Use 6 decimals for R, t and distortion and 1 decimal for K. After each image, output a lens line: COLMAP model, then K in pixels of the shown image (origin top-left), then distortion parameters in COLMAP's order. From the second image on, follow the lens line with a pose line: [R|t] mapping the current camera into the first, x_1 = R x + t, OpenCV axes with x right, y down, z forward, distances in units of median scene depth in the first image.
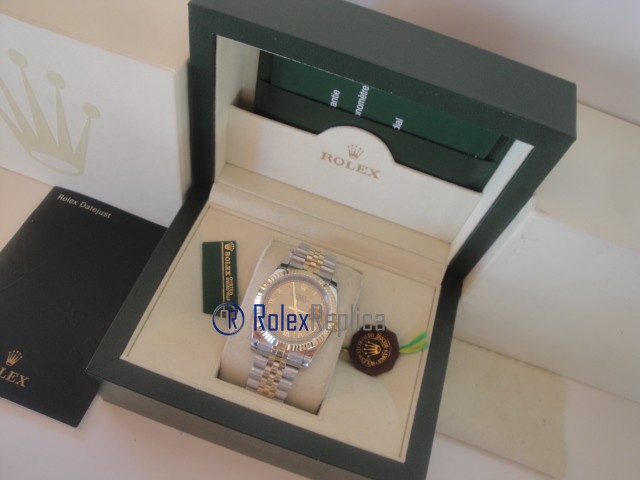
lens RADIAL K [[525.7, 0, 322.0], [0, 525.7, 234.7], [0, 0, 1]] dist [-0.179044, 0.139353]
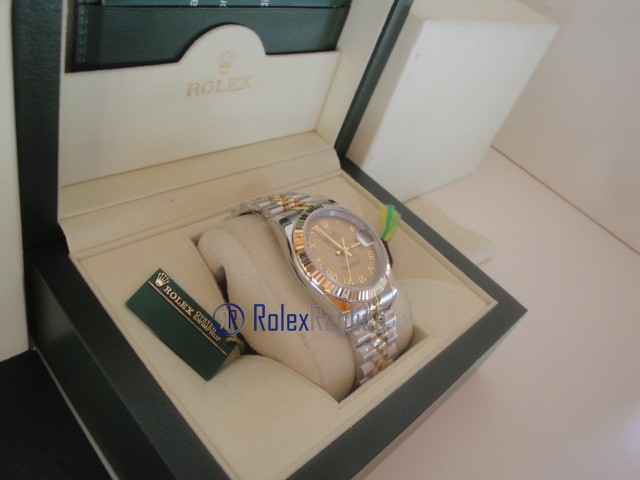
lens RADIAL K [[525.7, 0, 322.0], [0, 525.7, 234.7], [0, 0, 1]] dist [-0.179044, 0.139353]
pose [[0.496444, -0.575808, 0.649607, -0.480456], [0.565190, 0.782392, 0.261577, -0.078004], [-0.658865, 0.237293, 0.713855, 0.431582]]
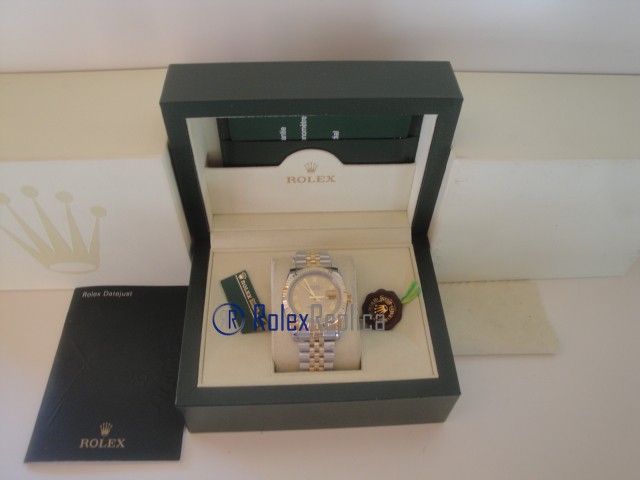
lens RADIAL K [[525.7, 0, 322.0], [0, 525.7, 234.7], [0, 0, 1]] dist [-0.179044, 0.139353]
pose [[0.928071, -0.359257, 0.098078, -0.094024], [0.364549, 0.930228, -0.042180, 0.054771], [-0.076081, 0.074901, 0.994284, -0.251637]]
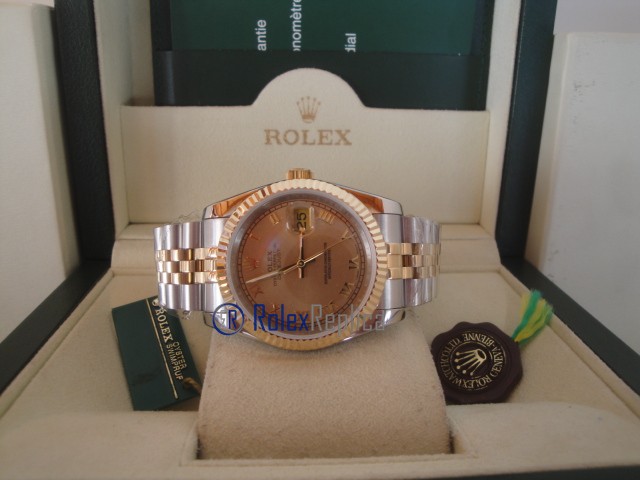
lens RADIAL K [[525.7, 0, 322.0], [0, 525.7, 234.7], [0, 0, 1]] dist [-0.179044, 0.139353]
pose [[0.923667, -0.258052, 0.283280, -0.162894], [0.375293, 0.758548, -0.532692, 0.350962], [-0.077419, 0.598343, 0.797491, 0.521188]]
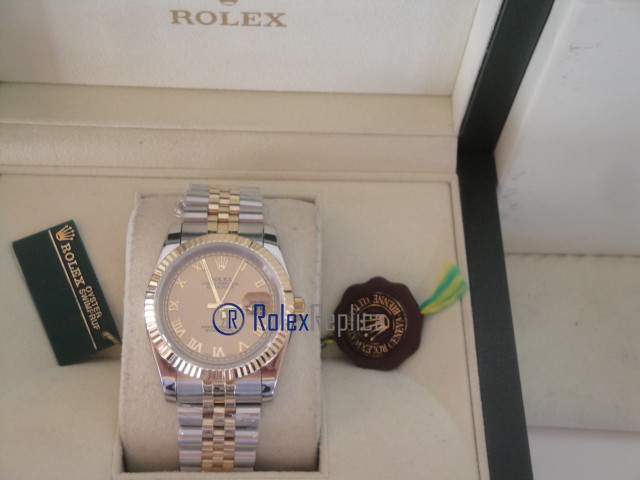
lens RADIAL K [[1004.2, 0, 321.1], [0, 1004.2, 234.2], [0, 0, 1]] dist [0.028596, 0.904795]
pose [[0.944119, -0.325502, 0.051845, 0.018374], [0.316771, 0.939527, 0.130171, -0.030092], [-0.091081, -0.106473, 0.990135, -0.053006]]
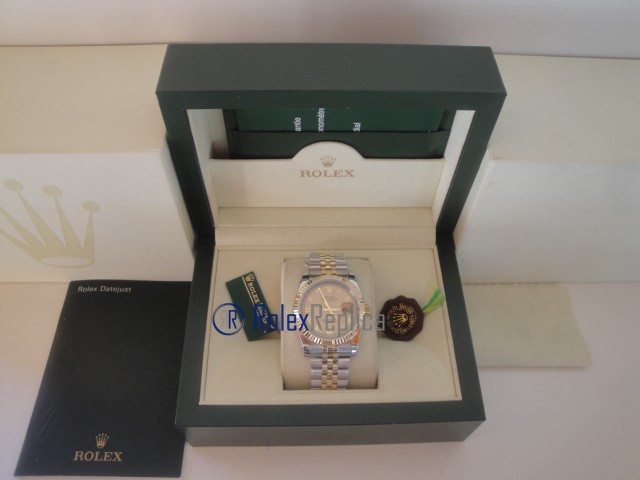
lens RADIAL K [[525.7, 0, 322.0], [0, 525.7, 234.7], [0, 0, 1]] dist [-0.179044, 0.139353]
pose [[0.937547, -0.343464, 0.055118, -0.065138], [0.342501, 0.939148, 0.026358, -0.042969], [-0.060817, -0.005834, 0.998132, -0.132996]]
